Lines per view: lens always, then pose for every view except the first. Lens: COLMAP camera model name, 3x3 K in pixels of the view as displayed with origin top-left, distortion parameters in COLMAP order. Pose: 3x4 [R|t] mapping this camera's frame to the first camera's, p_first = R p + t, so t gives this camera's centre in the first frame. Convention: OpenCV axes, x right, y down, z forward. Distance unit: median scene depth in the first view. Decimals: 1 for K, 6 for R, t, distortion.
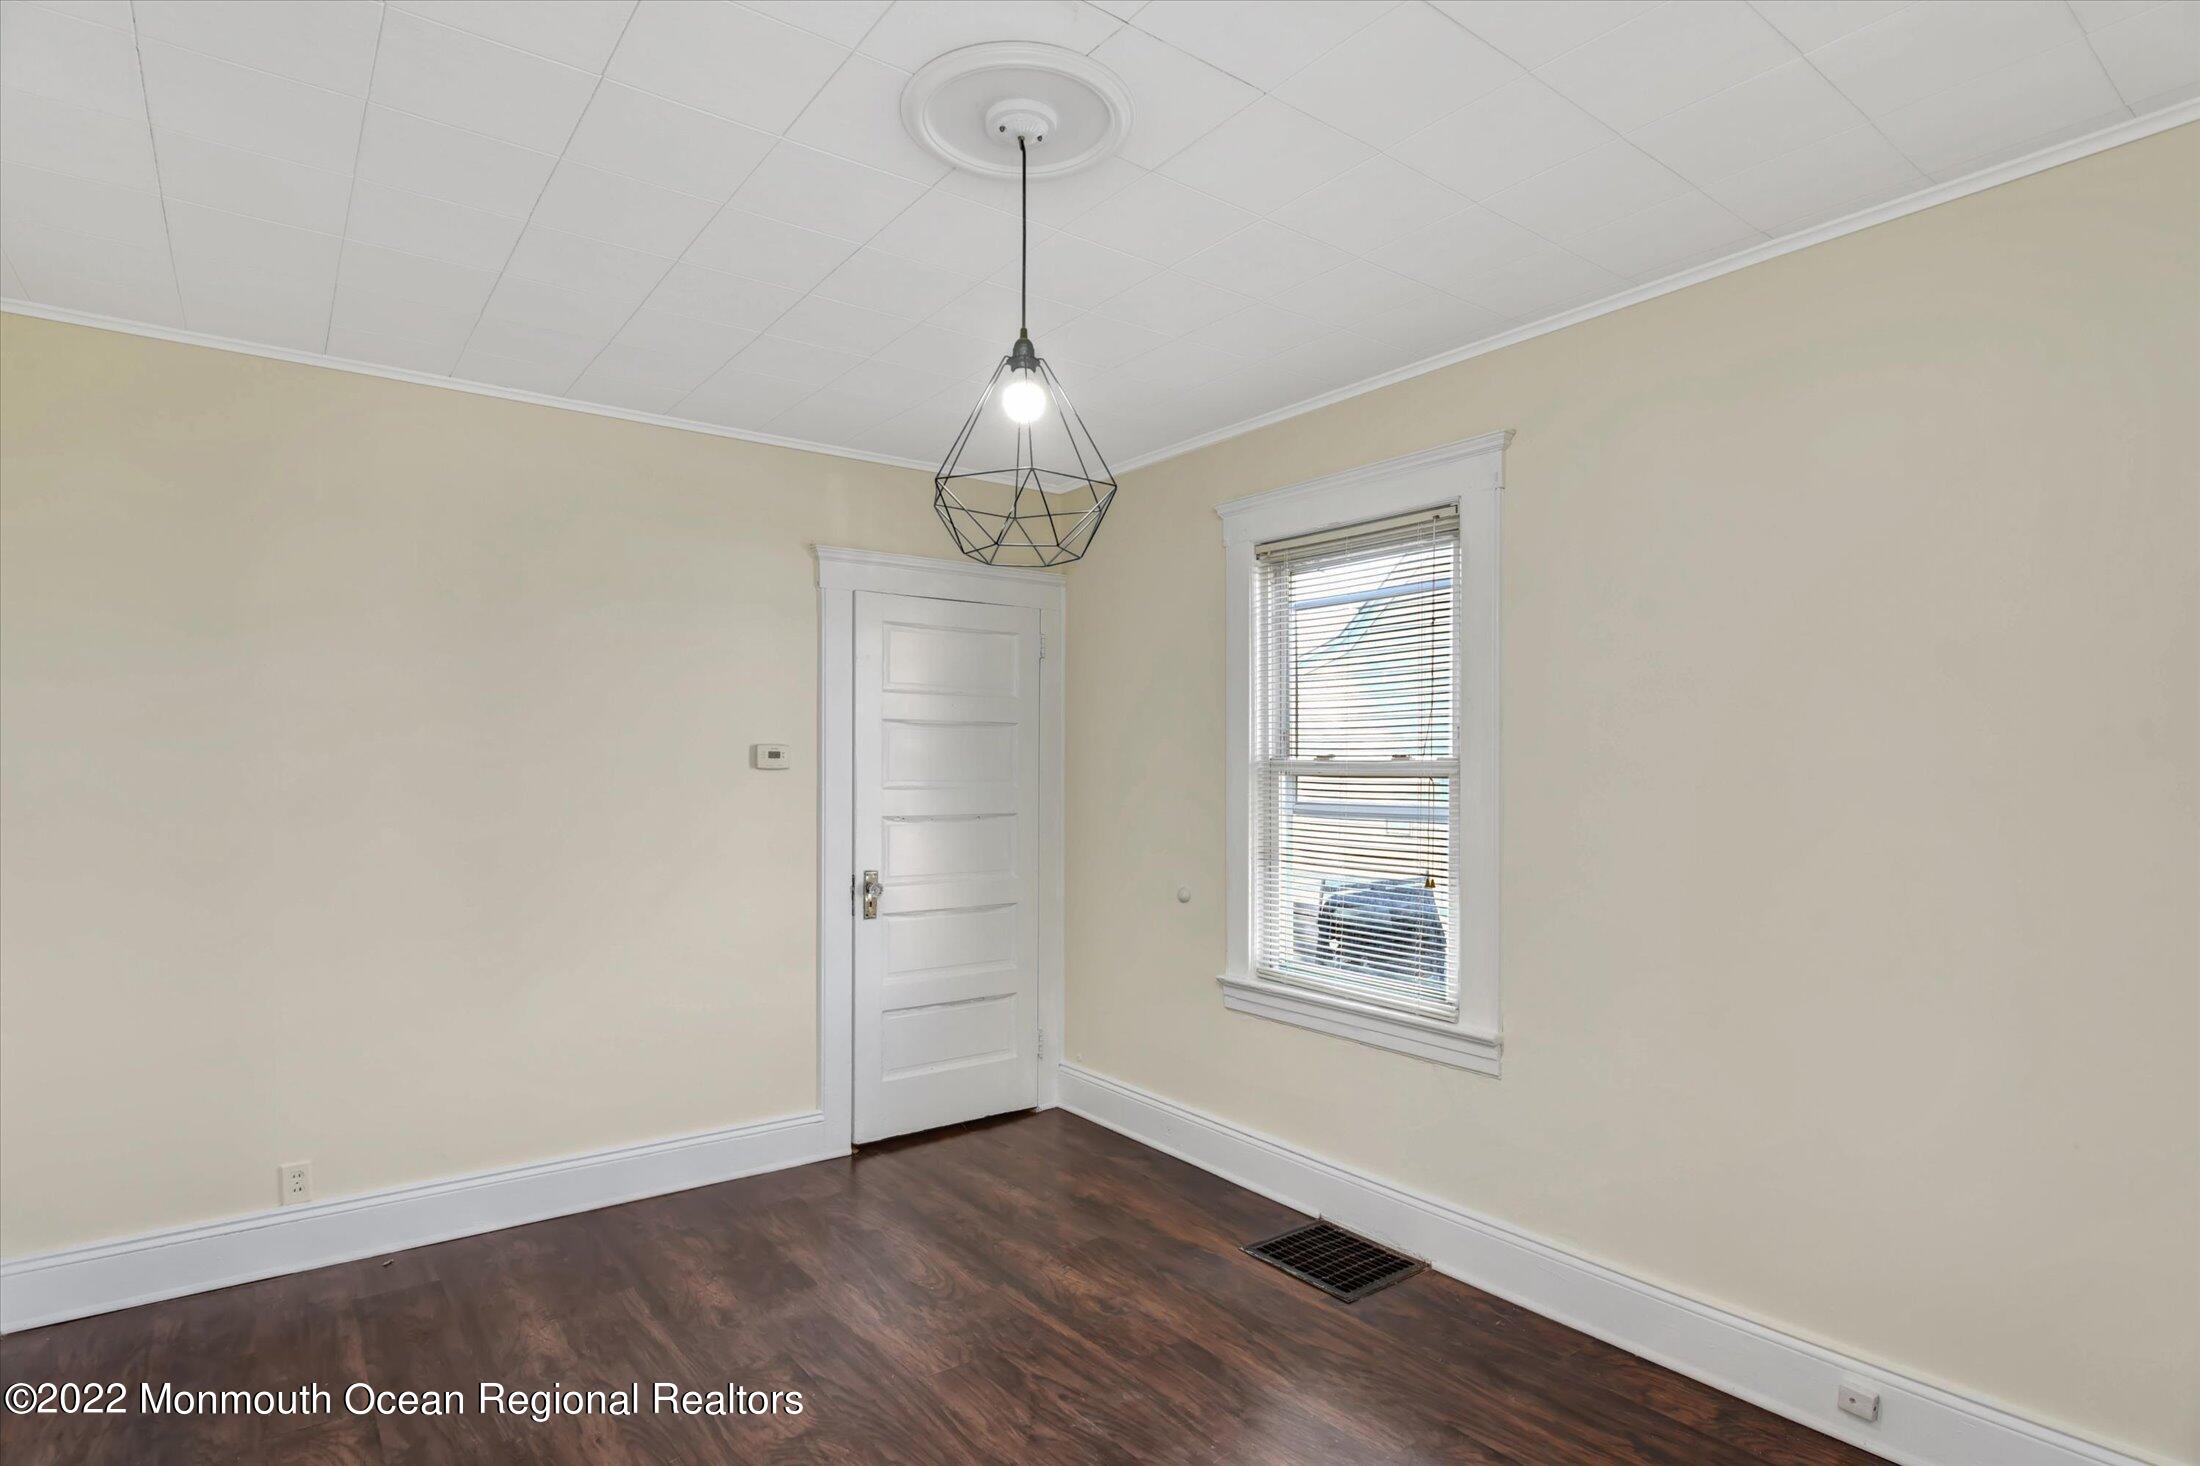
lens RADIAL K [[1139.8, 0, 1065.9], [0, 1139.8, 749.0], [0, 0, 1]] dist [-0.001322, -0.000800]
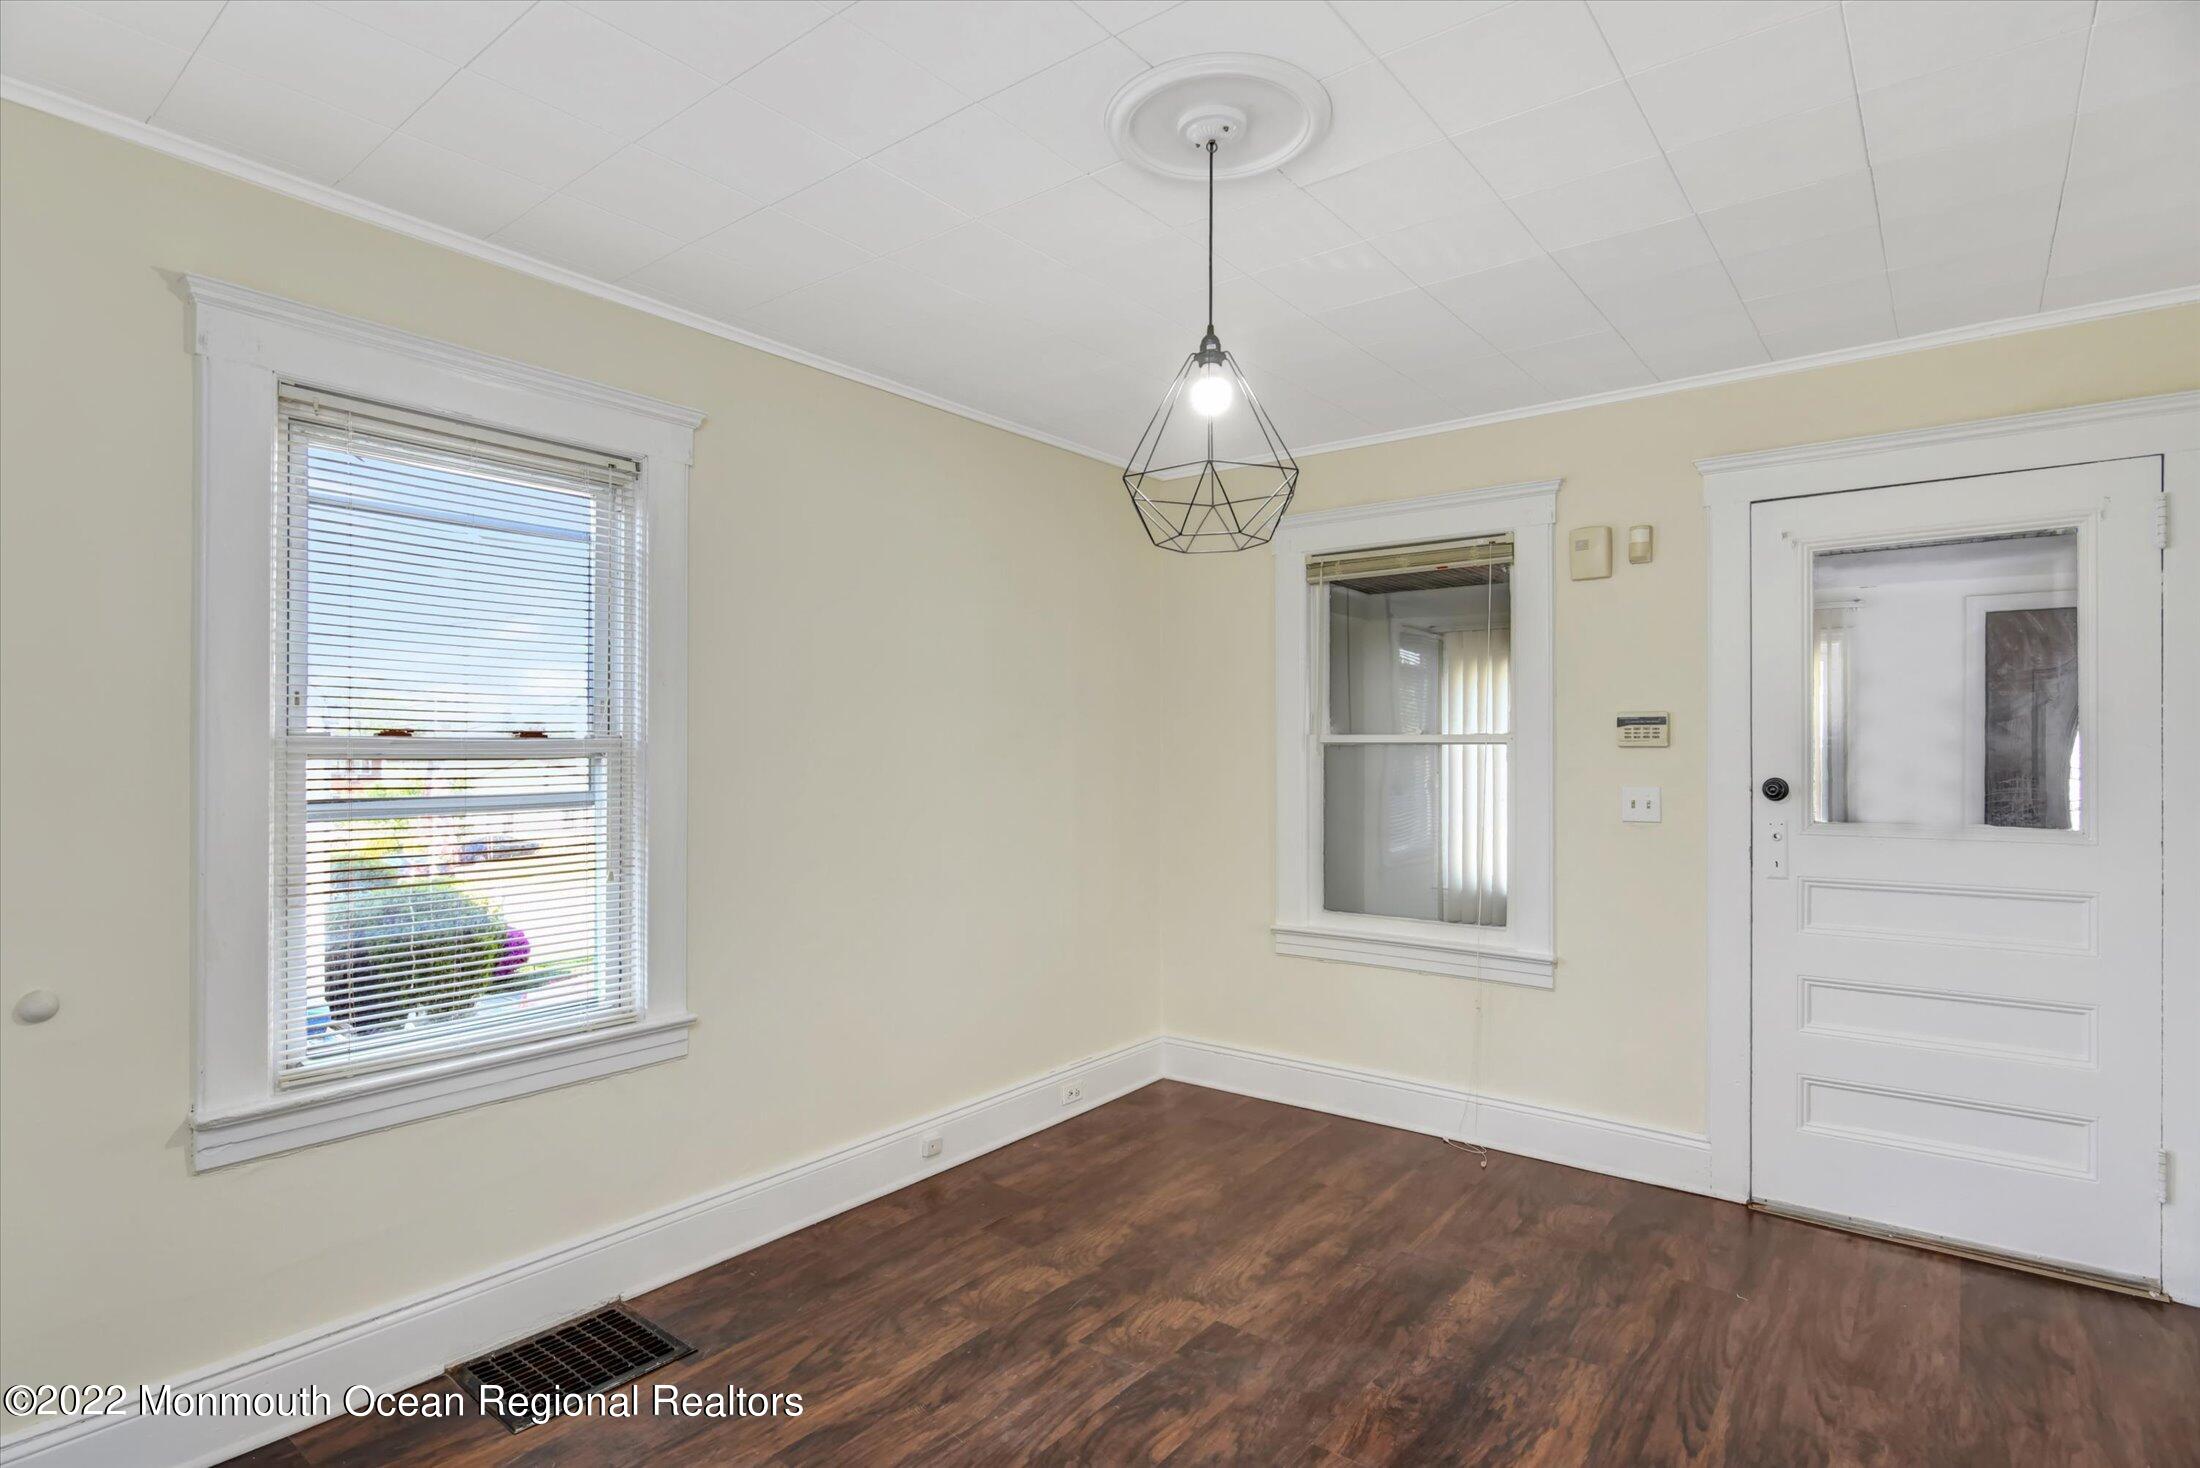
lens RADIAL K [[1139.8, 0, 1096.5], [0, 1139.8, 736.5], [0, 0, 1]] dist [-0.001322, -0.000800]
pose [[-0.282469, 0.006168, 0.959257, -0.655330], [-0.015783, 0.999814, -0.011077, 0.012849], [-0.959146, -0.018269, -0.282319, 0.908538]]
